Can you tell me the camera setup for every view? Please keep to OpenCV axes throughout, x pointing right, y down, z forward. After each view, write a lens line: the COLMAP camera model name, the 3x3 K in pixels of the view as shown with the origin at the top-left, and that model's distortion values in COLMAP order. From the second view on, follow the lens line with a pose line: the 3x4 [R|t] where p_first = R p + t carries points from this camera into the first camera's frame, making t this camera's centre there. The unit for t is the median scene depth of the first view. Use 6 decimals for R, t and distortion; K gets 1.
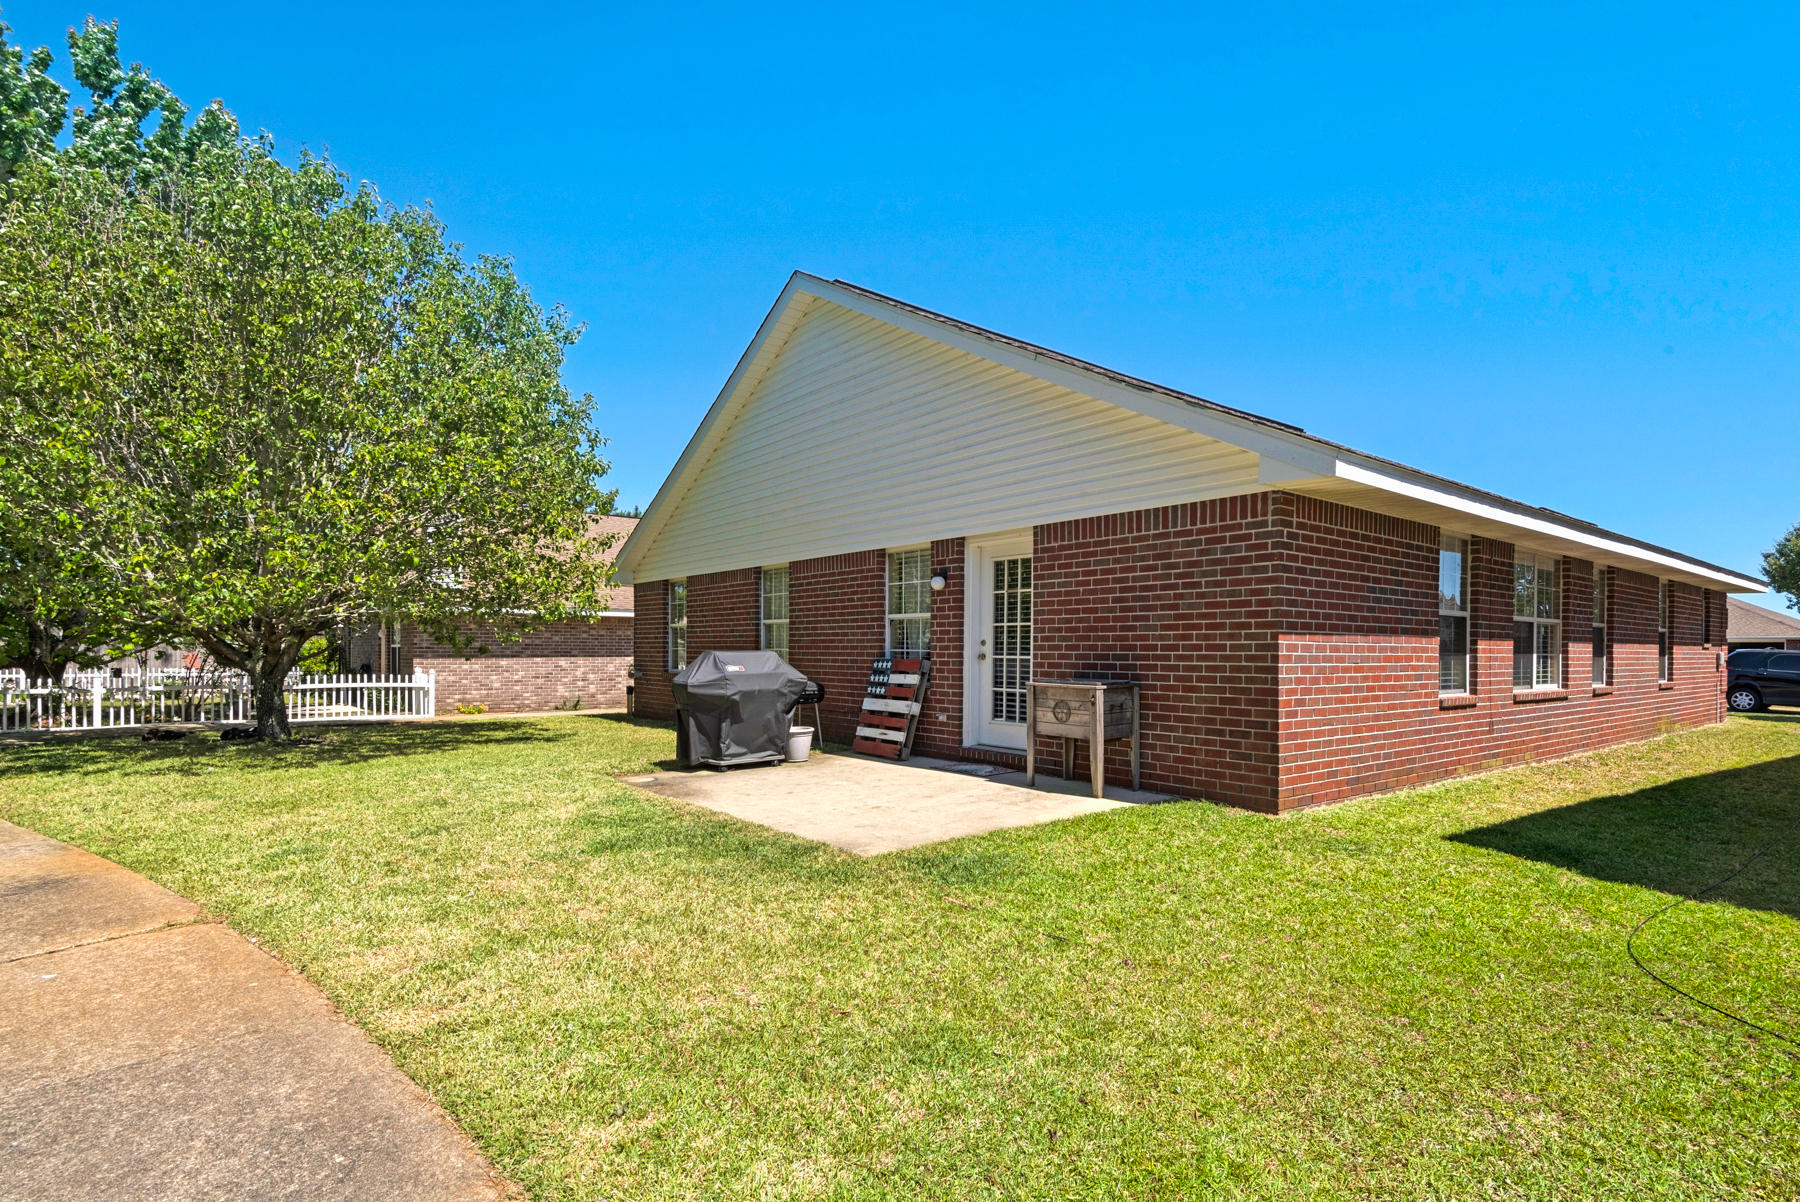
lens RADIAL K [[815.8, 0, 847.0], [0, 815.8, 656.9], [0, 0, 1]] dist [0.020588, -0.001034]
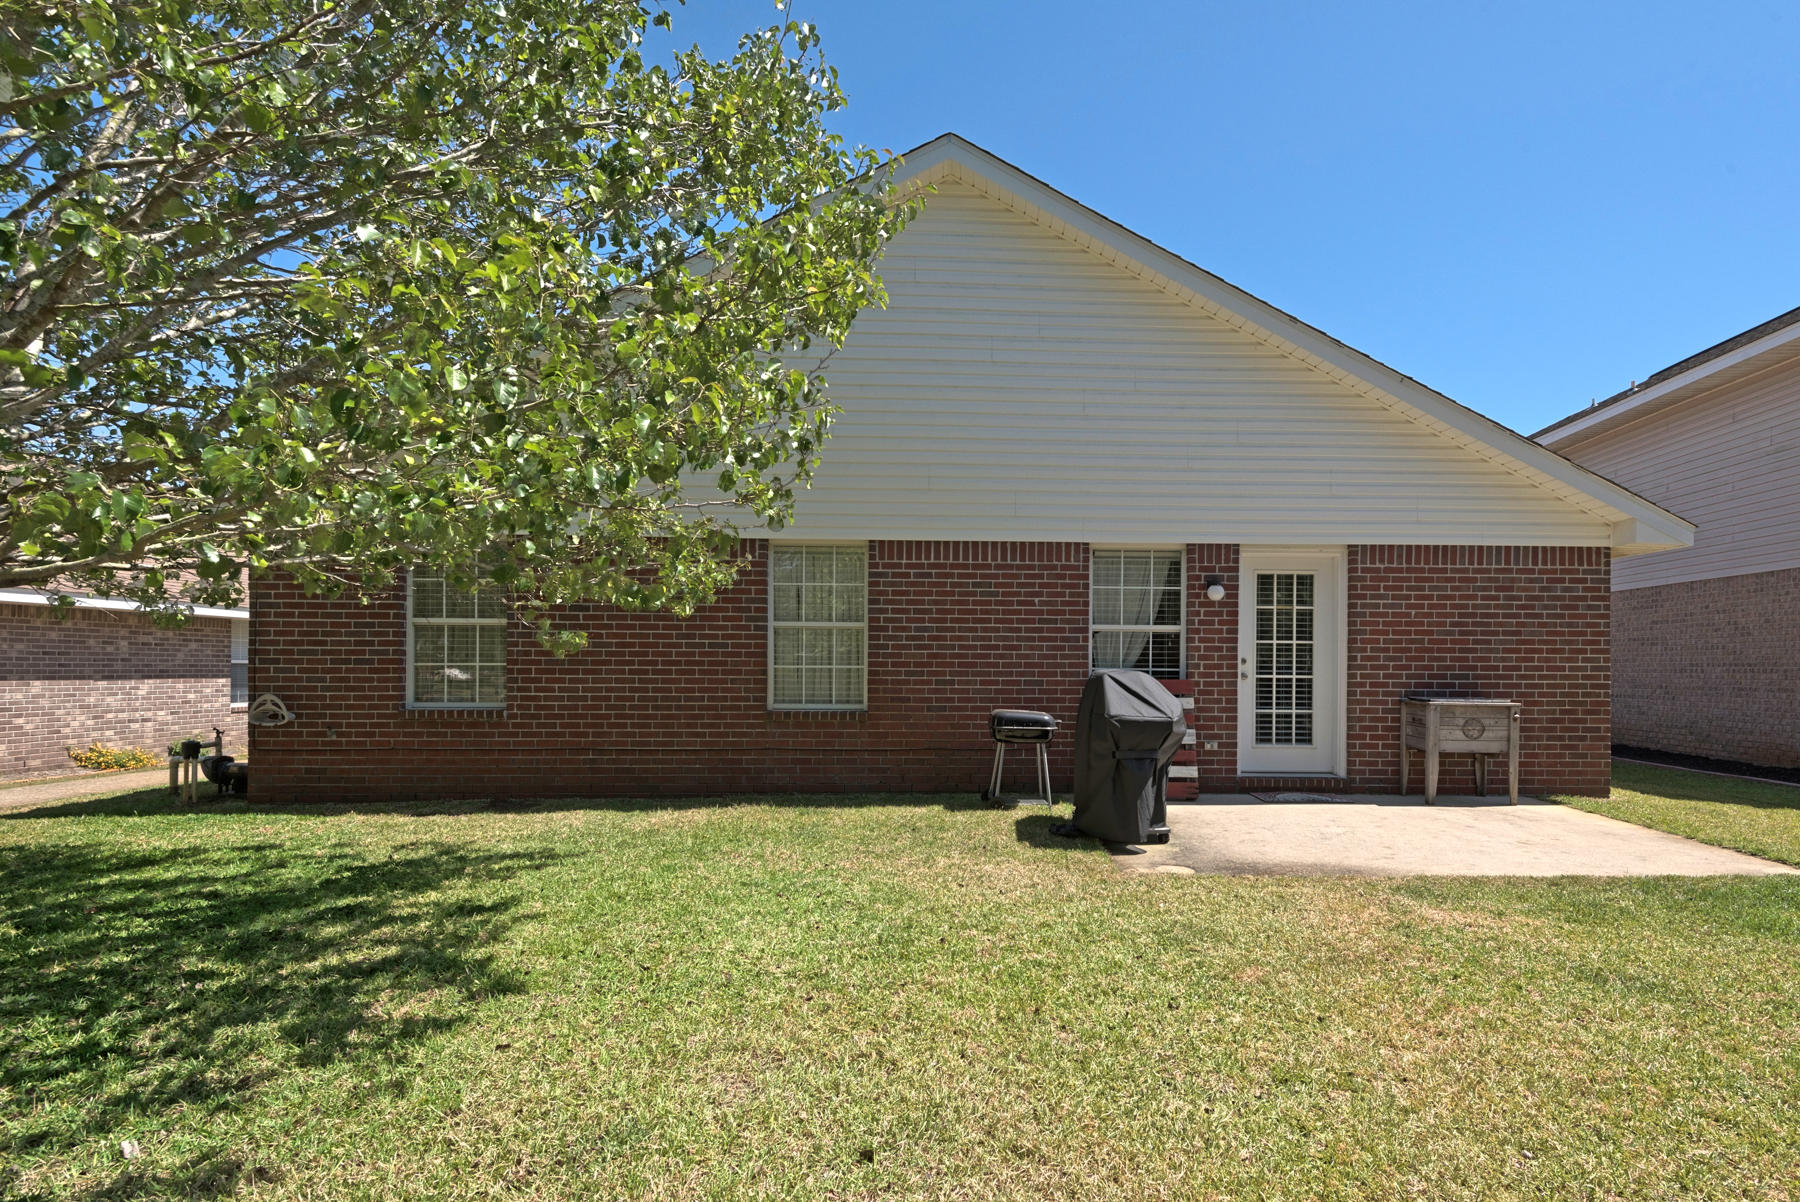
lens RADIAL K [[815.8, 0, 901.5], [0, 815.8, 674.7], [0, 0, 1]] dist [0.020588, -0.001034]
pose [[0.603219, 0.001923, 0.797574, -1.048568], [0.001546, 0.999992, -0.003580, 0.000661], [-0.797574, 0.003392, 0.603211, 0.976620]]
